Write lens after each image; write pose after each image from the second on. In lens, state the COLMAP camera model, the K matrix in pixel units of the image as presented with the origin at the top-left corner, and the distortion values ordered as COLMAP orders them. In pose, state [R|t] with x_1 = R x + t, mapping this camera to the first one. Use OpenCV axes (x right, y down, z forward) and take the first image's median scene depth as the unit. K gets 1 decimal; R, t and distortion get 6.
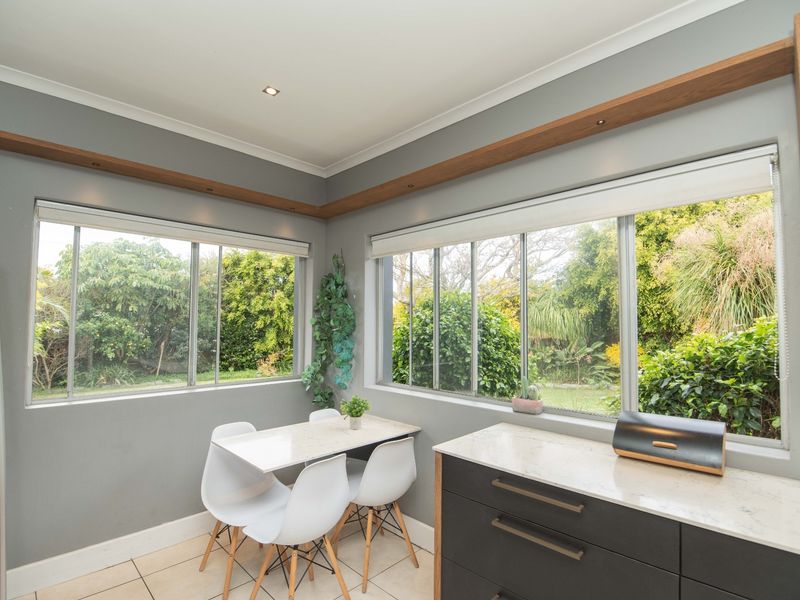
lens RADIAL K [[406.5, 0, 410.3], [0, 406.5, 307.8], [0, 0, 1]] dist [-0.009735, -0.010368]
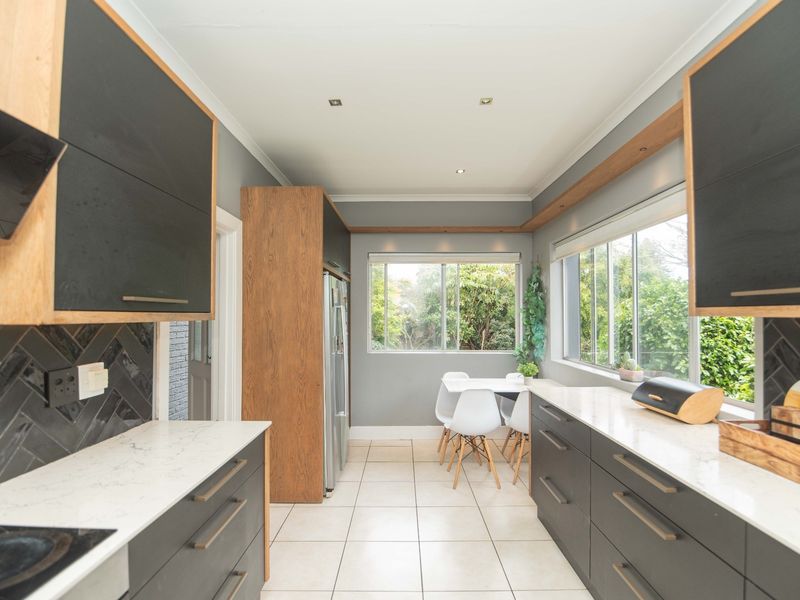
lens RADIAL K [[398.7, 0, 402.4], [0, 398.7, 308.0], [0, 0, 1]] dist [-0.011604, -0.009782]
pose [[0.708862, -0.018805, -0.705096, 0.342708], [0.033145, 0.999428, 0.006668, 0.001952], [0.704568, -0.028097, 0.709080, -0.183659]]
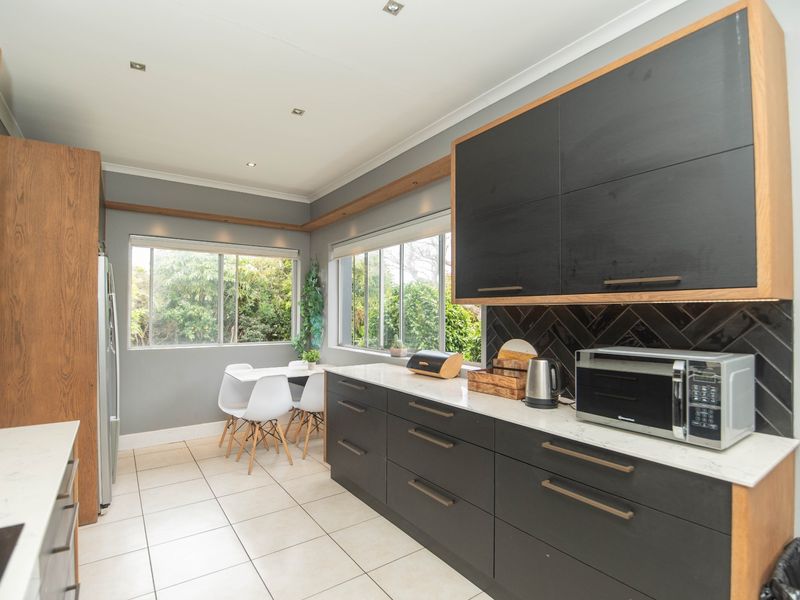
lens RADIAL K [[398.7, 0, 402.4], [0, 398.7, 308.0], [0, 0, 1]] dist [-0.011604, -0.009782]
pose [[0.986994, -0.004326, -0.160701, 0.294289], [0.009023, 0.999553, 0.028508, 0.009348], [0.160505, -0.029587, 0.986591, -0.297458]]
